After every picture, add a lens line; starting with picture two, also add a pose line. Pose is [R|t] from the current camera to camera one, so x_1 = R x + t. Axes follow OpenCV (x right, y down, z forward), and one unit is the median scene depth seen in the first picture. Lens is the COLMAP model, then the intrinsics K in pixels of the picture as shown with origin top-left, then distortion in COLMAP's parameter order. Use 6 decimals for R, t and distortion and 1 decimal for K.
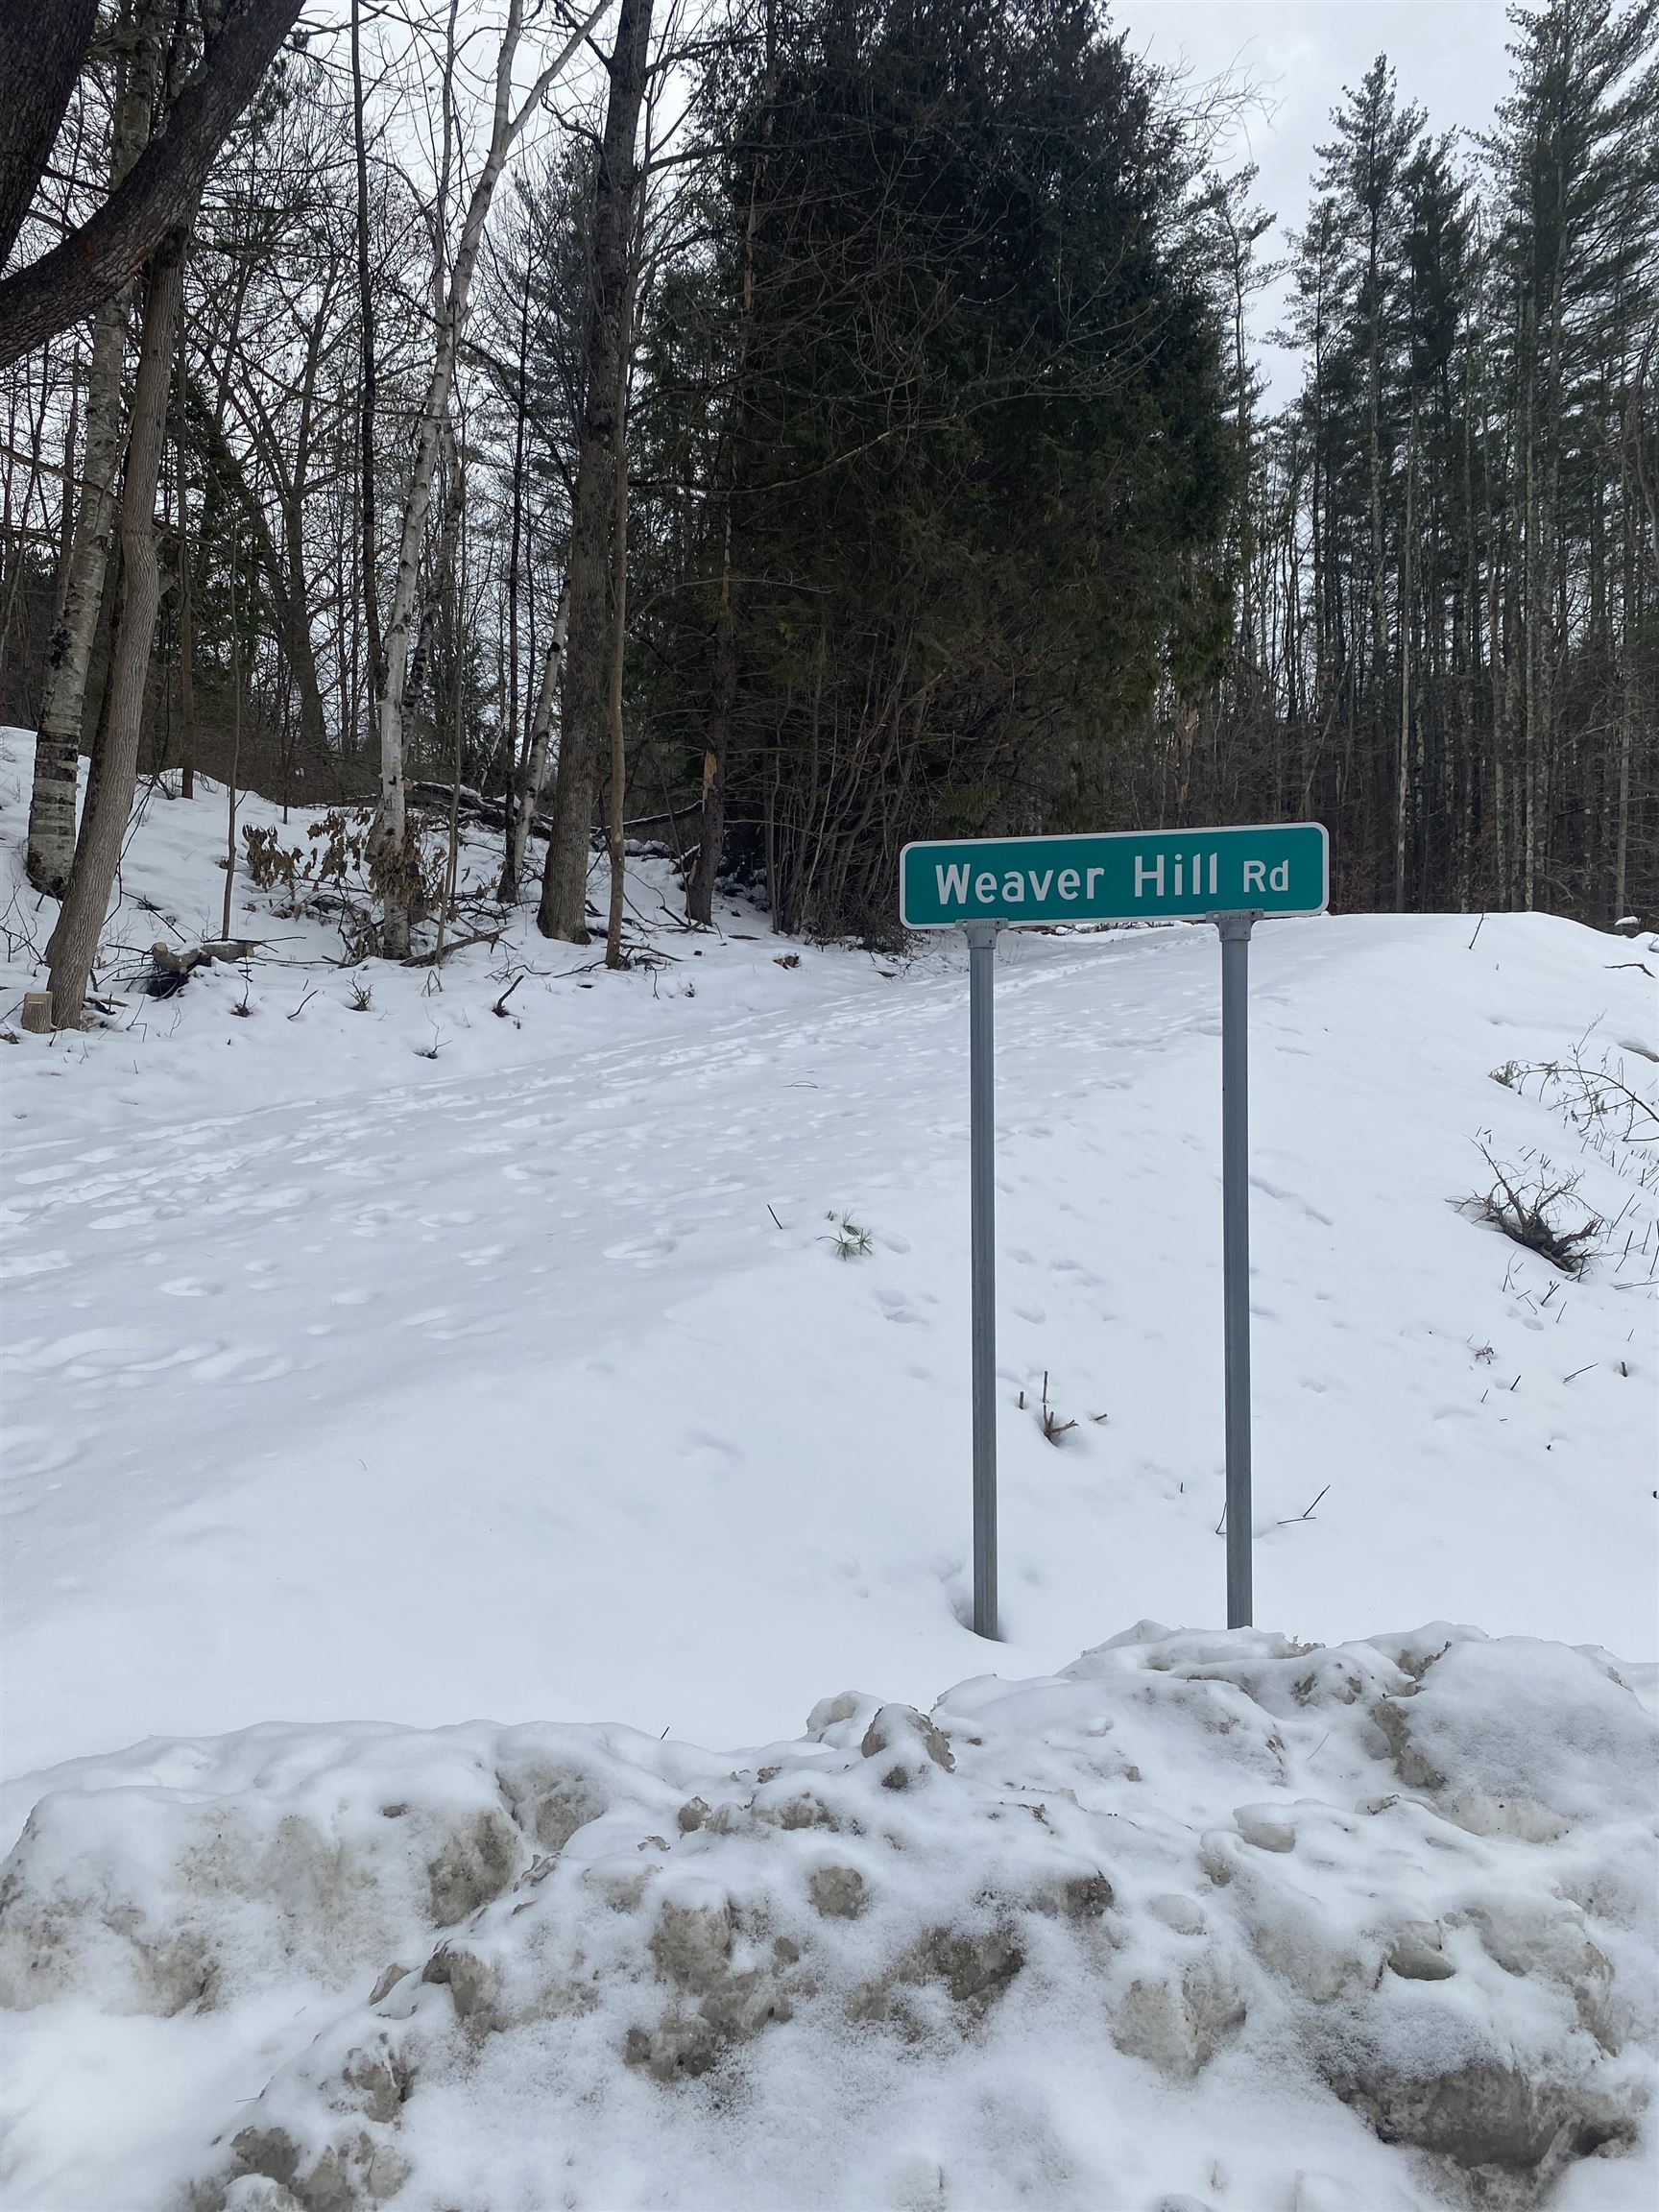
lens RADIAL K [[1719.0, 0, 829.5], [0, 1719.0, 1106.0], [0, 0, 1]] dist [0.001050, -0.000056]
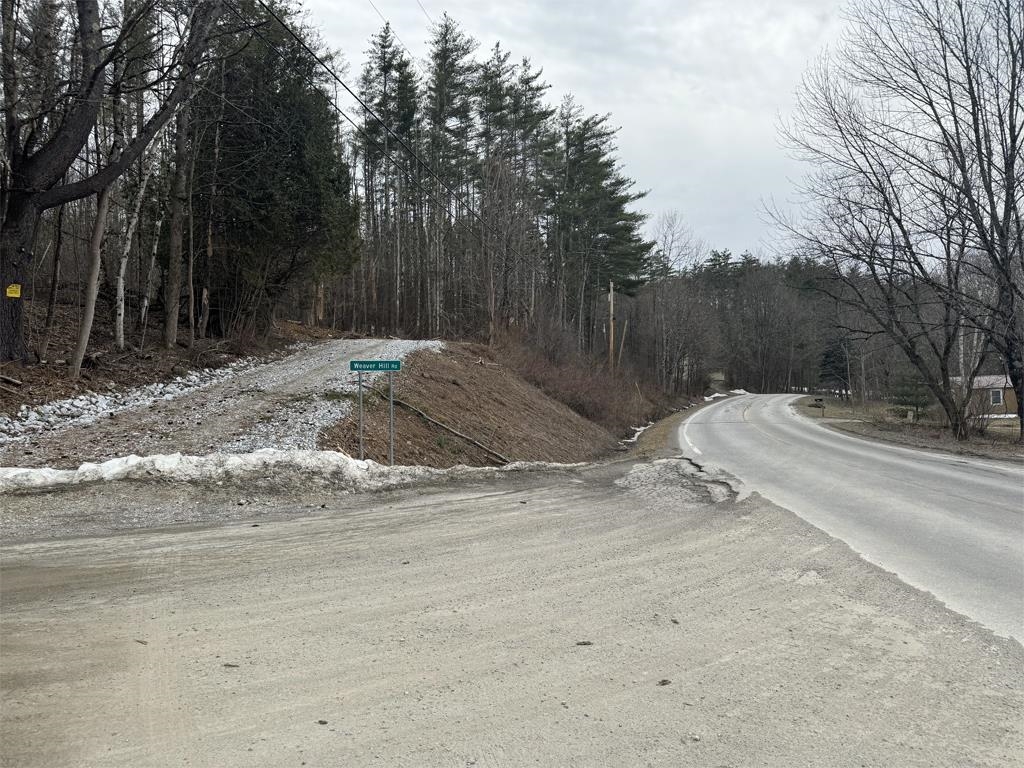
lens RADIAL K [[704.9, 0, 512.0], [0, 704.9, 384.0], [0, 0, 1]] dist [0.064048, -0.076806]
pose [[0.881978, -0.004516, 0.471269, -0.060919], [0.003960, 0.999990, 0.002170, -0.006732], [-0.471274, -0.000048, 0.881987, -0.149747]]
